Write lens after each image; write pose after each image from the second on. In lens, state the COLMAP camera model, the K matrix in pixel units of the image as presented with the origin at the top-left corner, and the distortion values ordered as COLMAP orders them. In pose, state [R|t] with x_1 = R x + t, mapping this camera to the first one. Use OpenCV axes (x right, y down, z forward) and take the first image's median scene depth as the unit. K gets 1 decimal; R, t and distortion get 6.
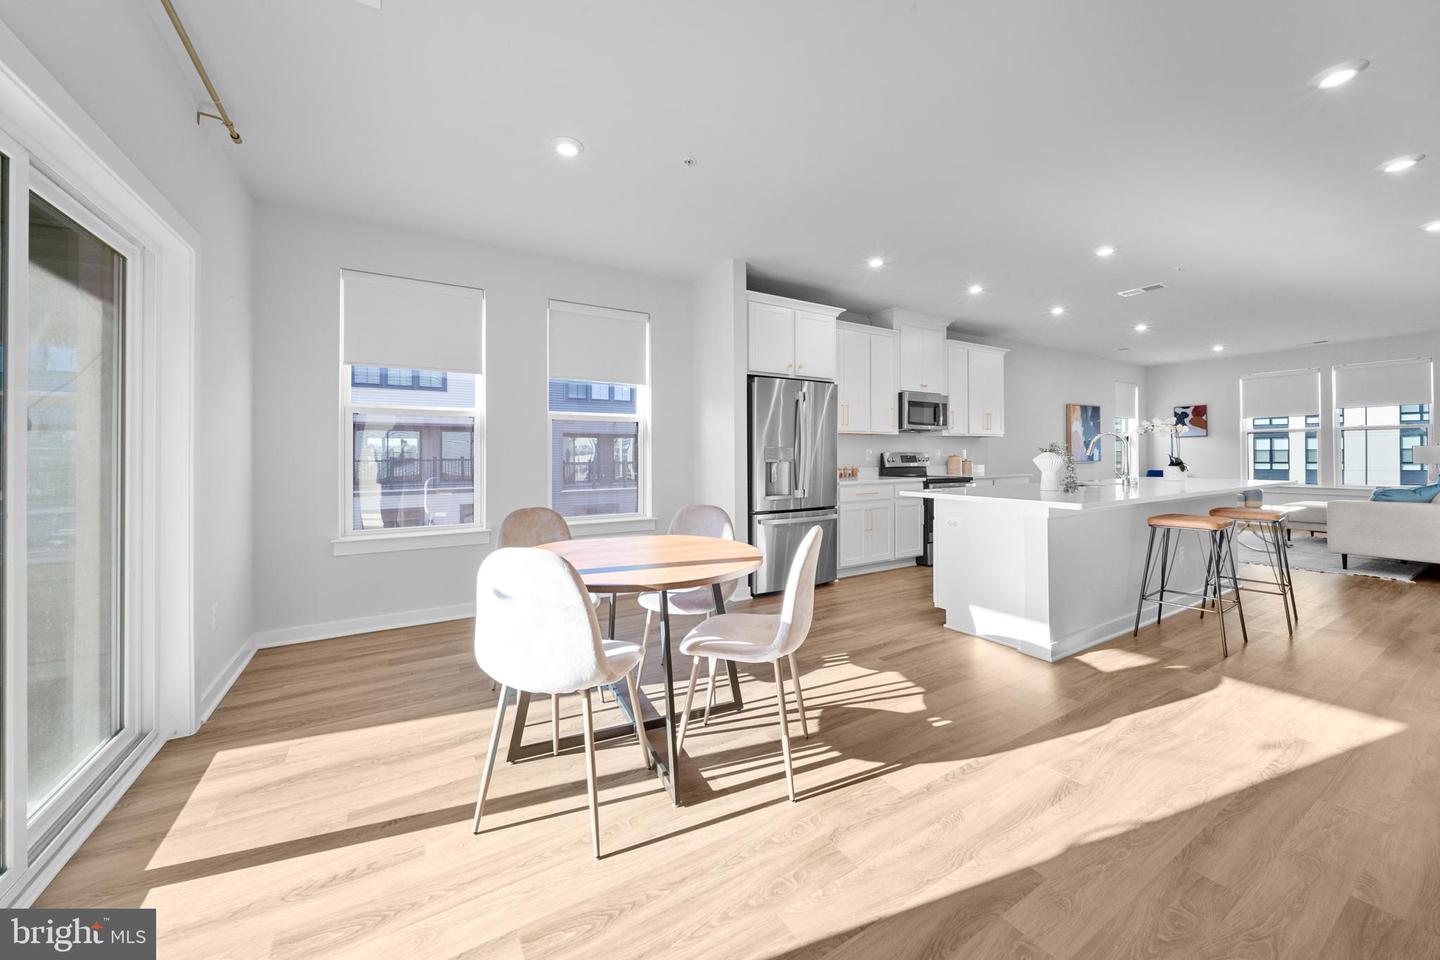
lens RADIAL K [[510.2, 0, 706.8], [0, 510.2, 460.0], [0, 0, 1]] dist [-0.000882, -0.000867]
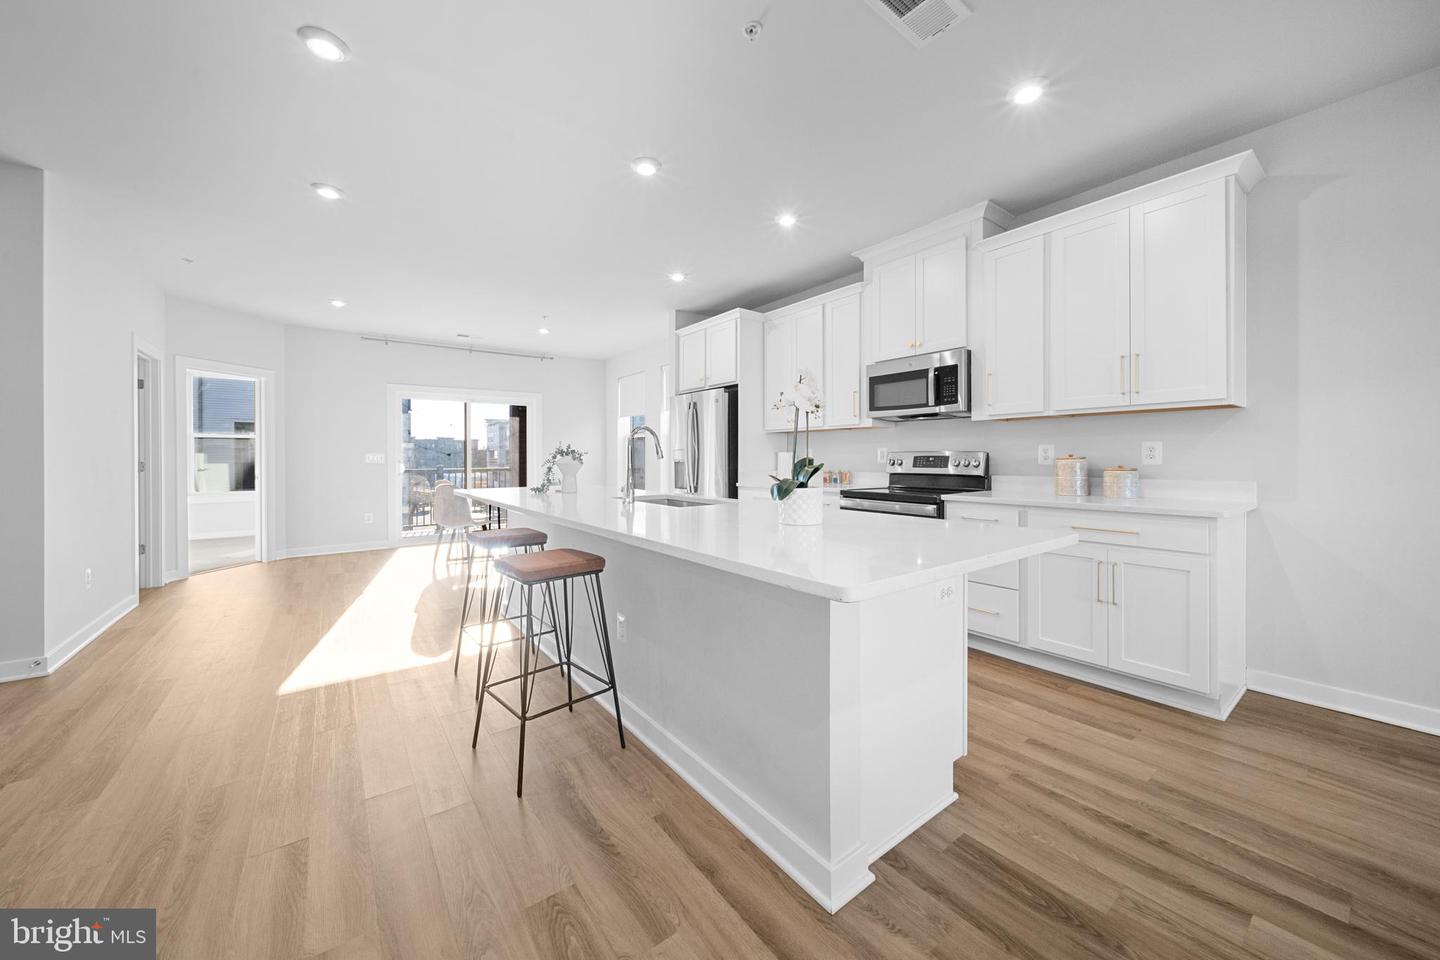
lens RADIAL K [[510.2, 0, 717.1], [0, 510.2, 457.2], [0, 0, 1]] dist [-0.000882, -0.000867]
pose [[0.116598, 0.003303, -0.993174, 1.013586], [-0.008621, 0.999960, 0.002313, -0.007292], [0.993142, 0.008292, 0.116622, 0.686343]]
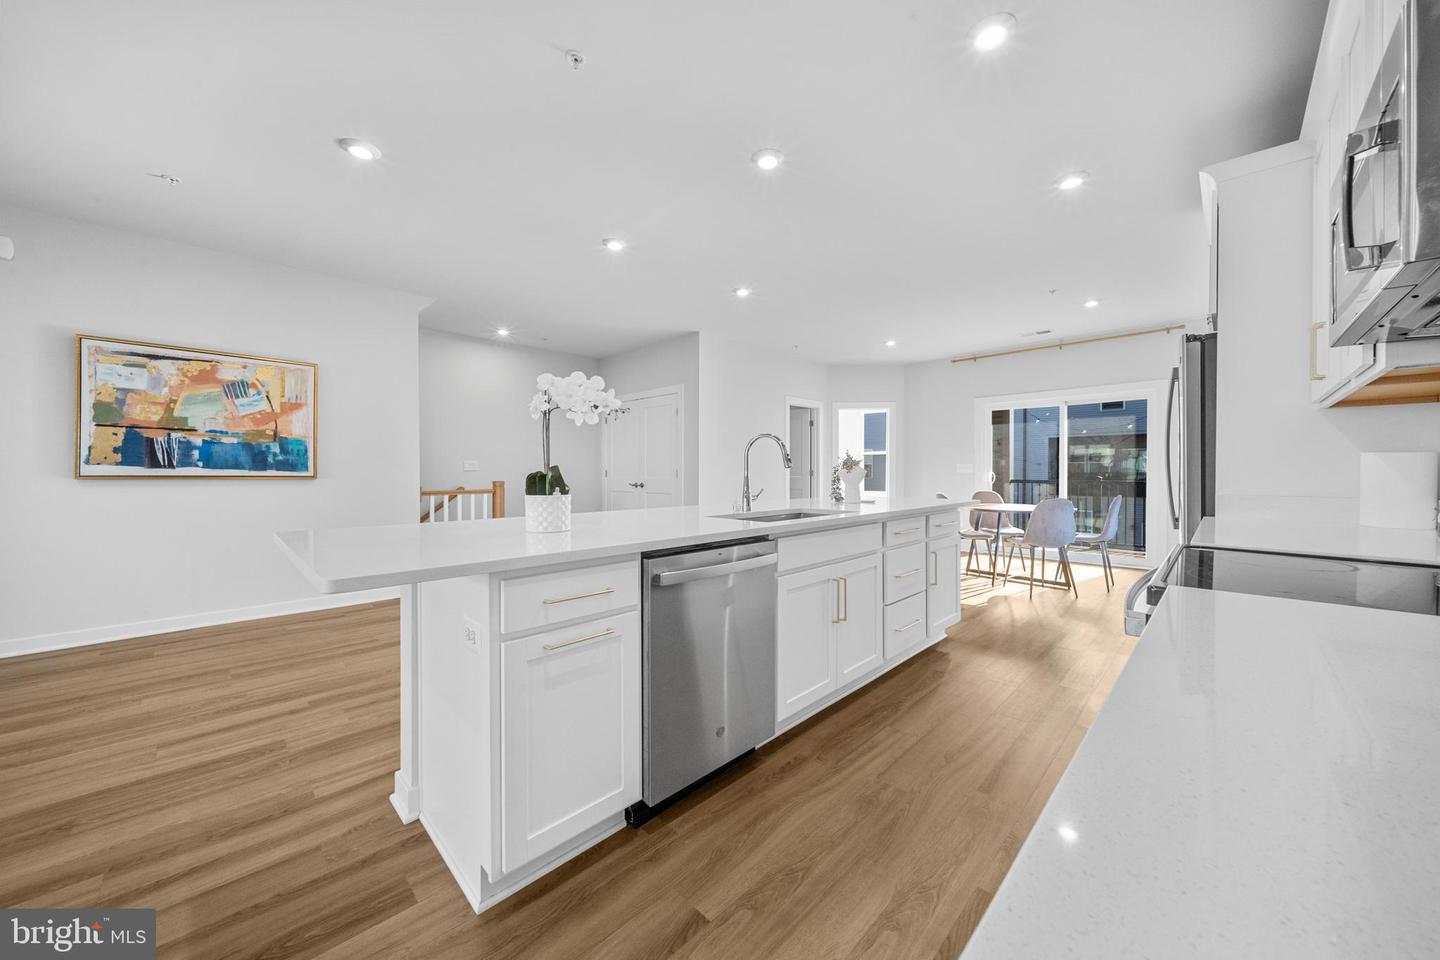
lens RADIAL K [[510.2, 0, 719.1], [0, 510.2, 476.6], [0, 0, 1]] dist [-0.000882, -0.000867]
pose [[-0.965248, 0.007957, -0.261216, 0.691005], [0.002152, 0.999744, 0.022501, -0.007520], [0.261328, 0.021157, -0.965018, 1.100682]]
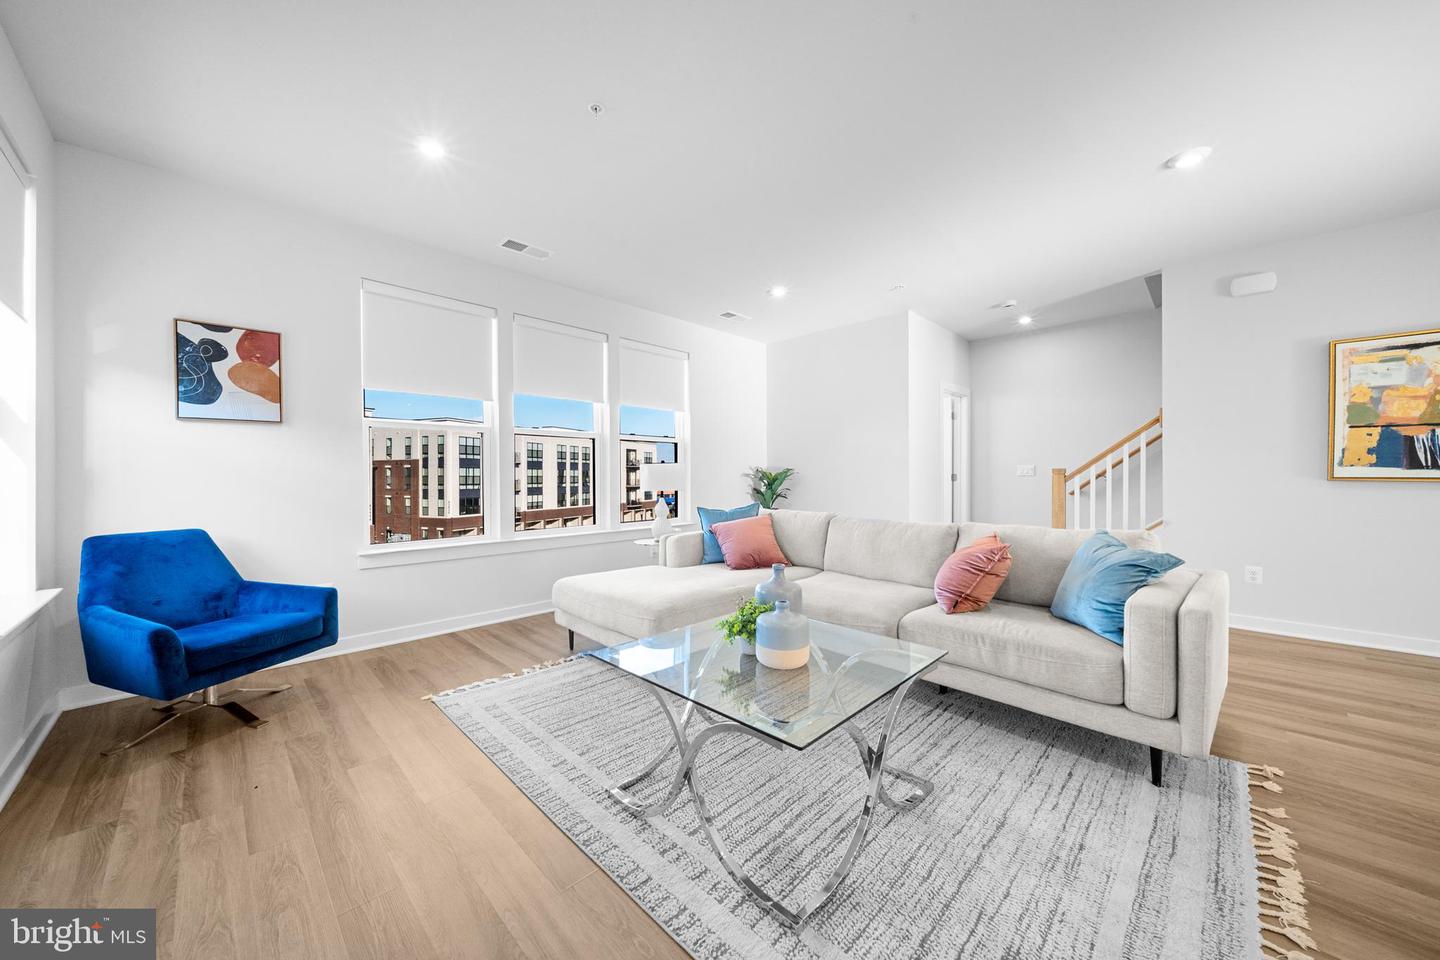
lens RADIAL K [[510.2, 0, 722.6], [0, 510.2, 477.2], [0, 0, 1]] dist [-0.000882, -0.000867]
pose [[-0.265652, 0.003595, 0.964062, 0.850883], [0.016025, 0.999871, 0.000688, -0.009185], [-0.963936, 0.015631, -0.265675, 1.201428]]
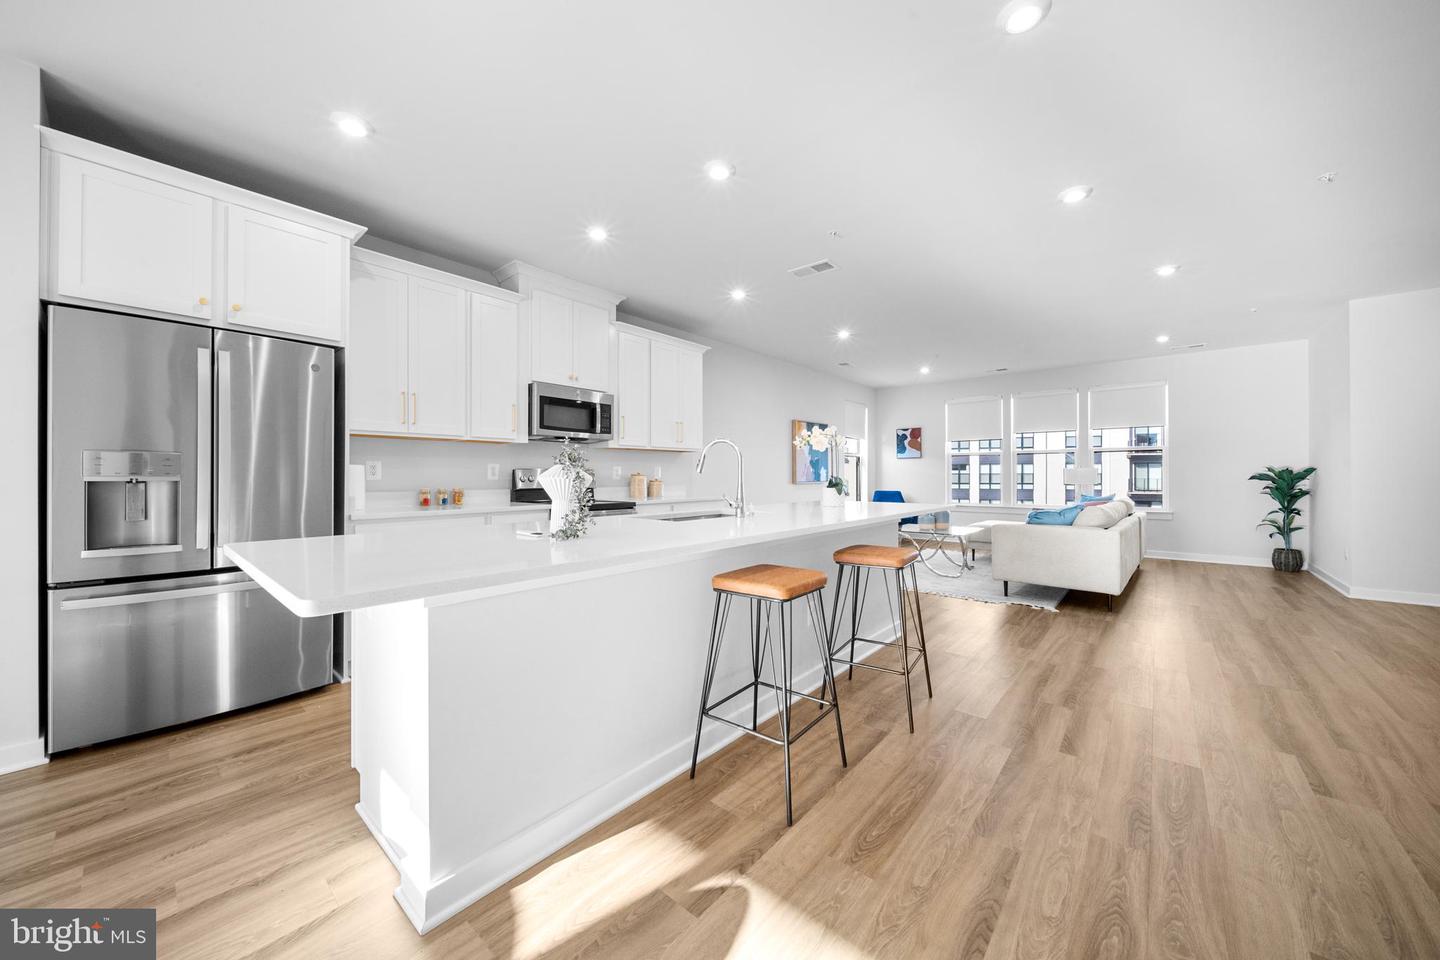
lens RADIAL K [[510.2, 0, 715.4], [0, 510.2, 476.5], [0, 0, 1]] dist [-0.000882, -0.000867]
pose [[0.945101, 0.003492, 0.326760, 0.378042], [0.000205, 0.999936, -0.011280, 0.003700], [-0.326778, 0.010727, 0.945040, 0.243762]]
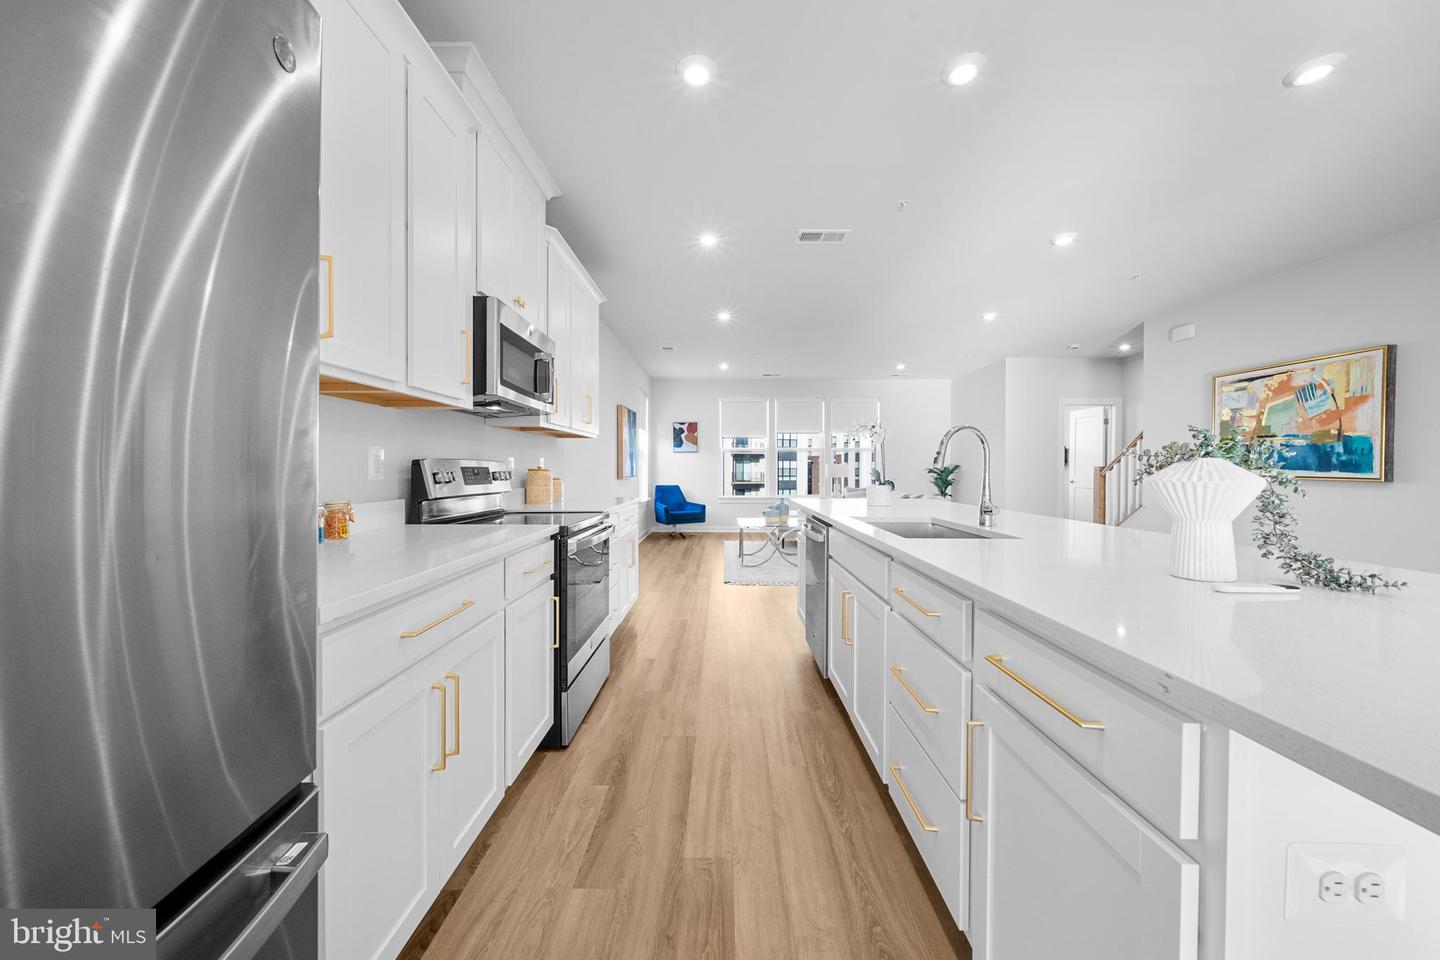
lens RADIAL K [[510.2, 0, 717.8], [0, 510.2, 472.3], [0, 0, 1]] dist [-0.000882, -0.000867]
pose [[0.509077, 0.000322, 0.860721, 0.143103], [0.004537, 0.999985, -0.003057, -0.002622], [-0.860709, 0.005461, 0.509068, 0.637978]]
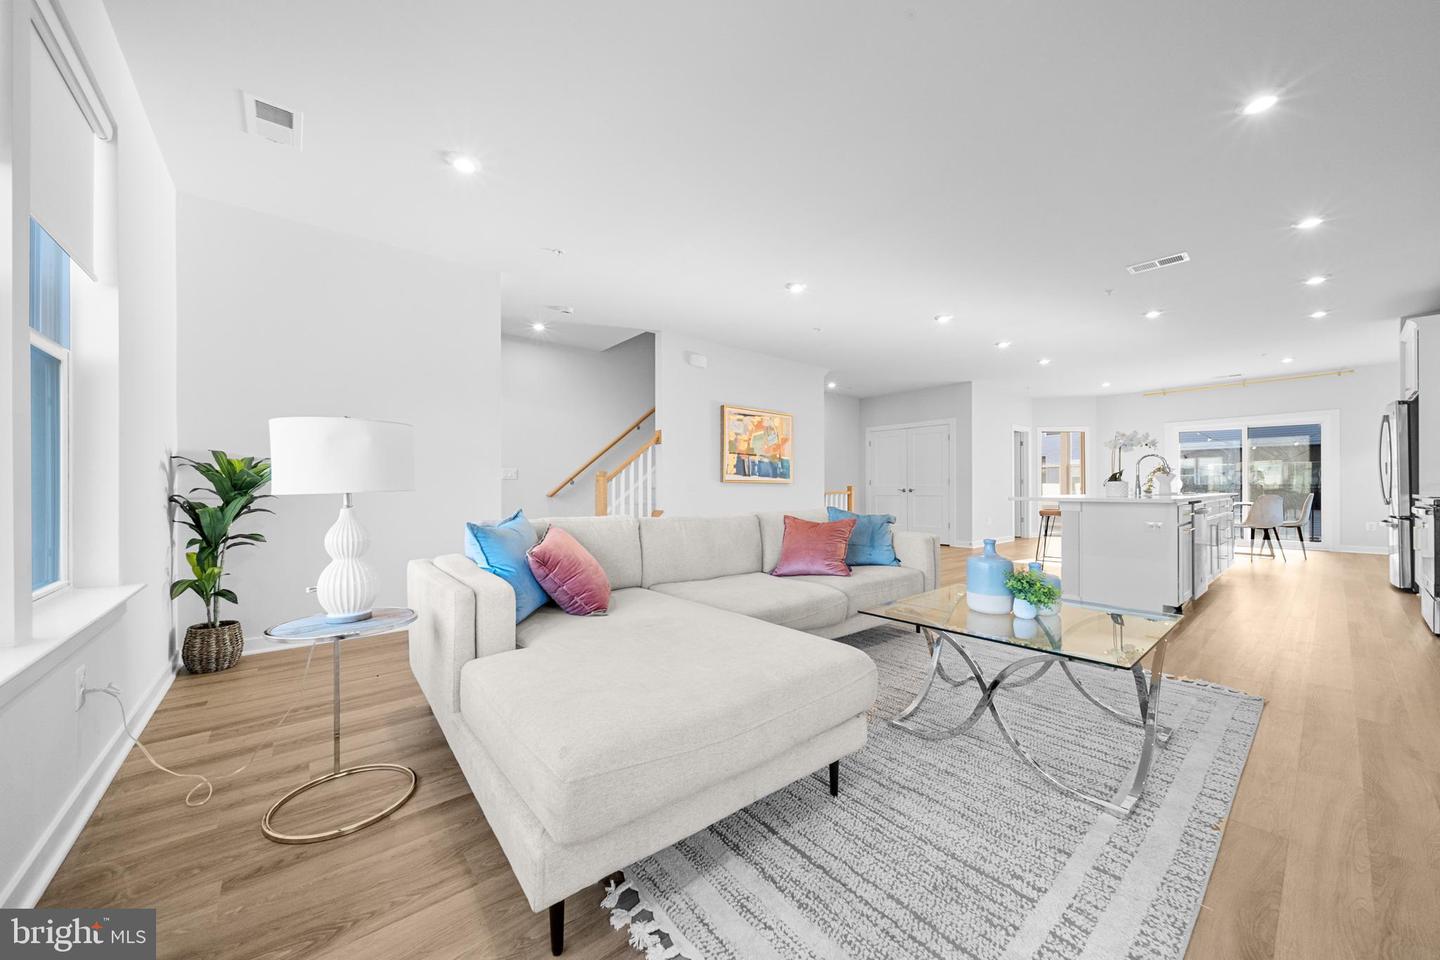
lens RADIAL K [[510.2, 0, 714.2], [0, 510.2, 486.7], [0, 0, 1]] dist [-0.000882, -0.000867]
pose [[-0.986407, 0.008894, -0.164080, 1.419842], [0.007404, 0.999926, 0.009690, 0.005529], [0.164154, 0.008343, -0.986399, 1.412786]]
